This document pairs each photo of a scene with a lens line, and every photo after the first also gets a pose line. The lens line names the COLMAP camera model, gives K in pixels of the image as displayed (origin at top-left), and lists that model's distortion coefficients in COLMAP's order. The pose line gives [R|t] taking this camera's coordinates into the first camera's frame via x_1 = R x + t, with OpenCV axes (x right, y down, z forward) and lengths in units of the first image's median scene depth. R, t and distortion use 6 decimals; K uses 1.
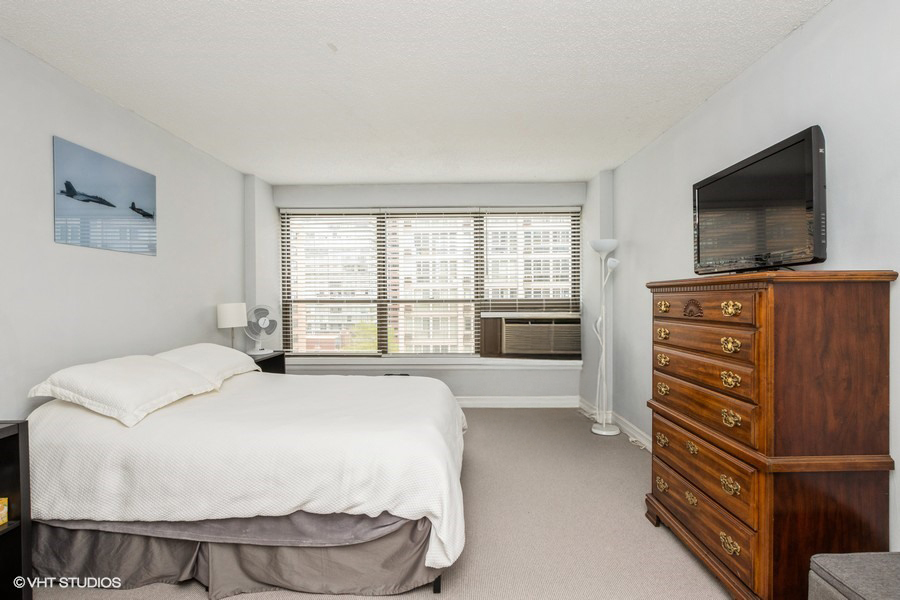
lens RADIAL K [[431.6, 0, 450.3], [0, 431.6, 303.5], [0, 0, 1]] dist [-0.030312, 0.000324]
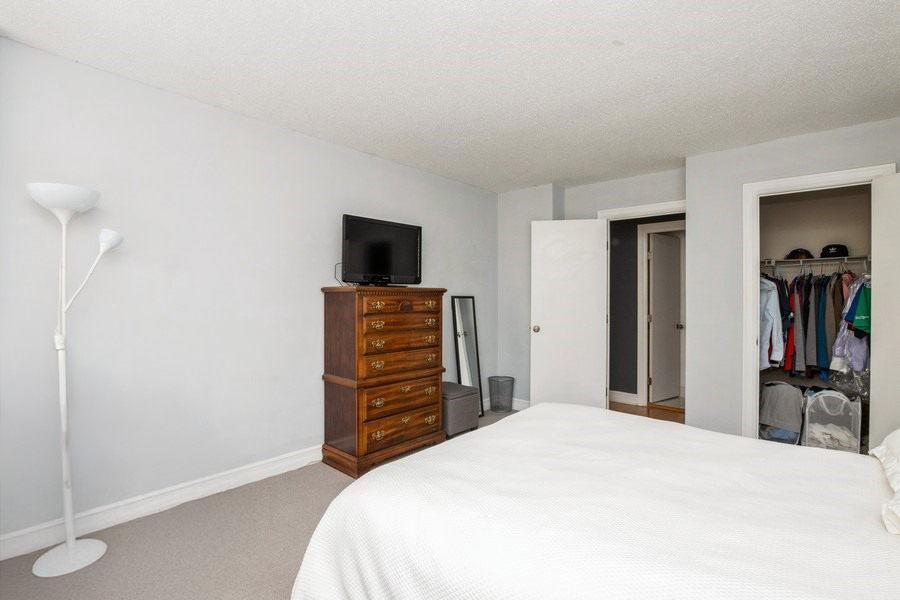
lens RADIAL K [[431.6, 0, 450.3], [0, 431.6, 303.5], [0, 0, 1]] dist [-0.030312, 0.000324]
pose [[-0.748670, -0.003885, 0.662931, -0.711360], [0.017505, 0.999518, 0.025626, -0.038081], [-0.662711, 0.030790, -0.748242, 2.247718]]
